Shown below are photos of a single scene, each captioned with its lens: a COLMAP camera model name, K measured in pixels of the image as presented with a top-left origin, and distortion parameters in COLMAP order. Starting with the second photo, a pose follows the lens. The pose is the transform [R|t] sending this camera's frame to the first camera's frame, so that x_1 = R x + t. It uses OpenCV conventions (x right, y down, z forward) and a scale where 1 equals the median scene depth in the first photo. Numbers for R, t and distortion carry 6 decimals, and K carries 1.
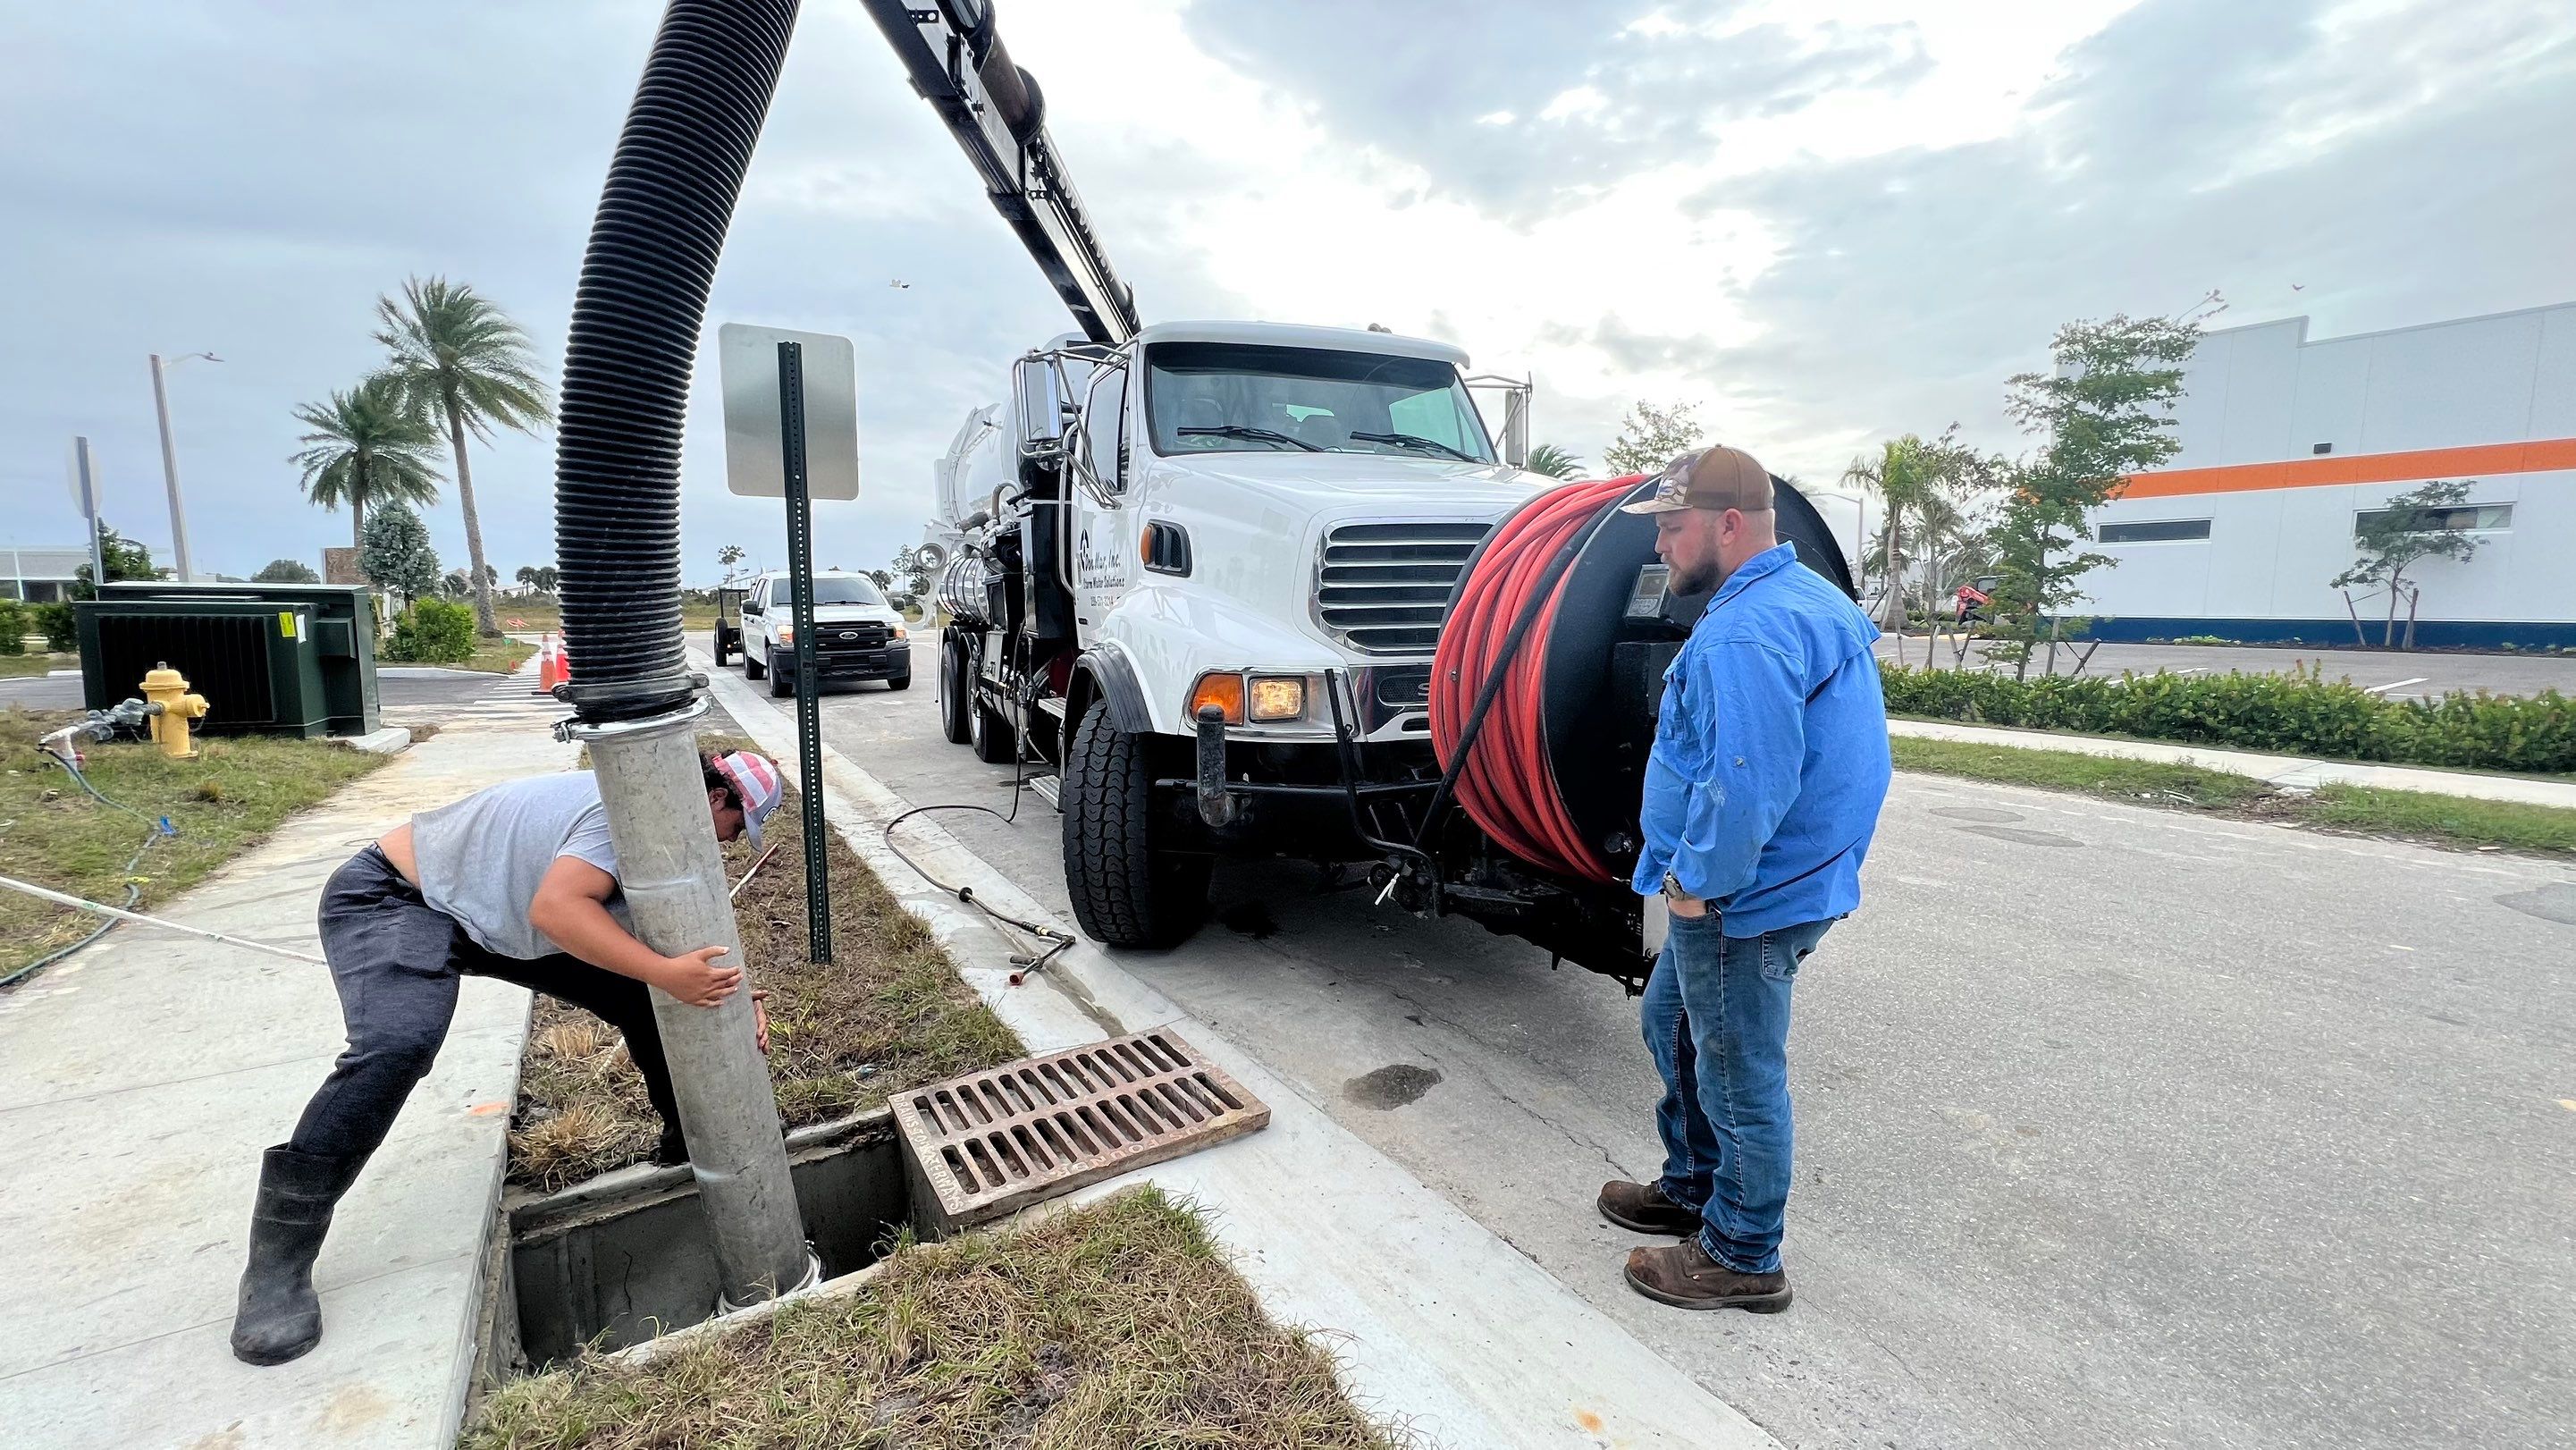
lens RADIAL K [[1036.6, 0, 1255.1], [0, 1036.6, 719.0], [0, 0, 1]] dist [0.000923, 0.000018]
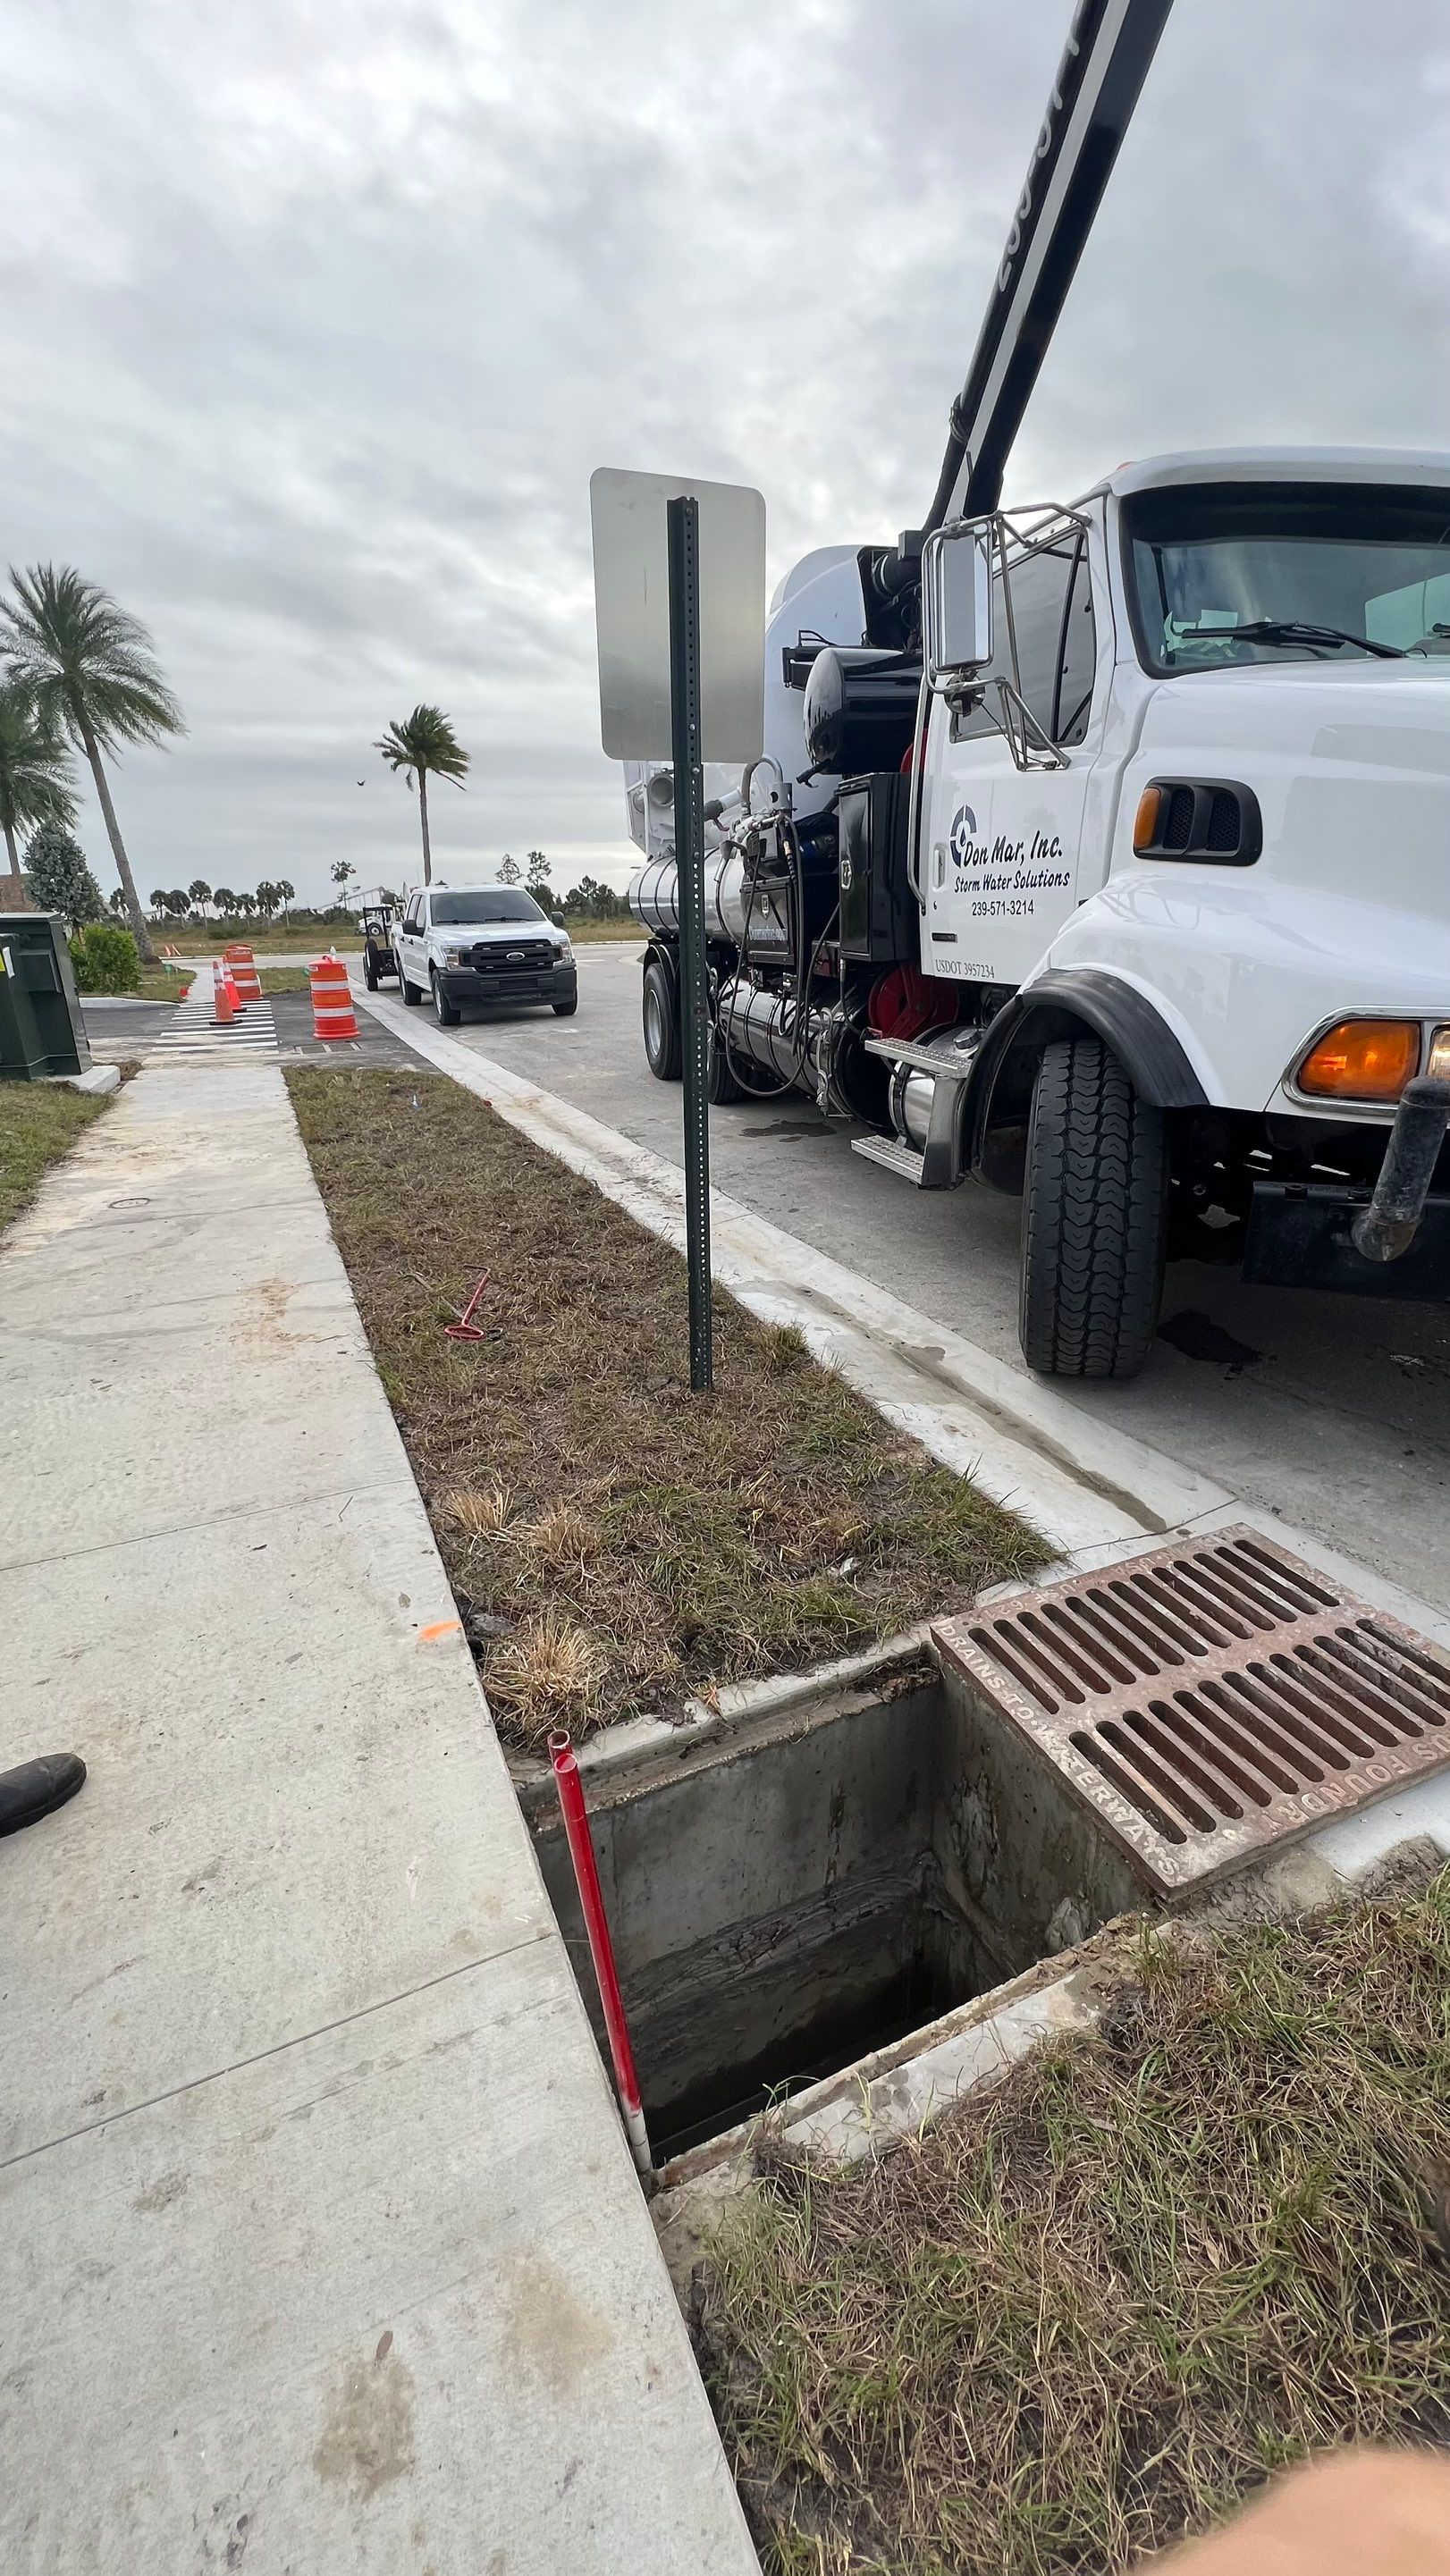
lens RADIAL K [[1036.6, 0, 701.8], [0, 1036.6, 1284.5], [0, 0, 1]] dist [0.000923, 0.000018]
pose [[0.988285, 0.026821, -0.150243, -0.150477], [0.008914, 0.972613, 0.232259, -0.016256], [0.152358, -0.230877, 0.960980, 0.121044]]
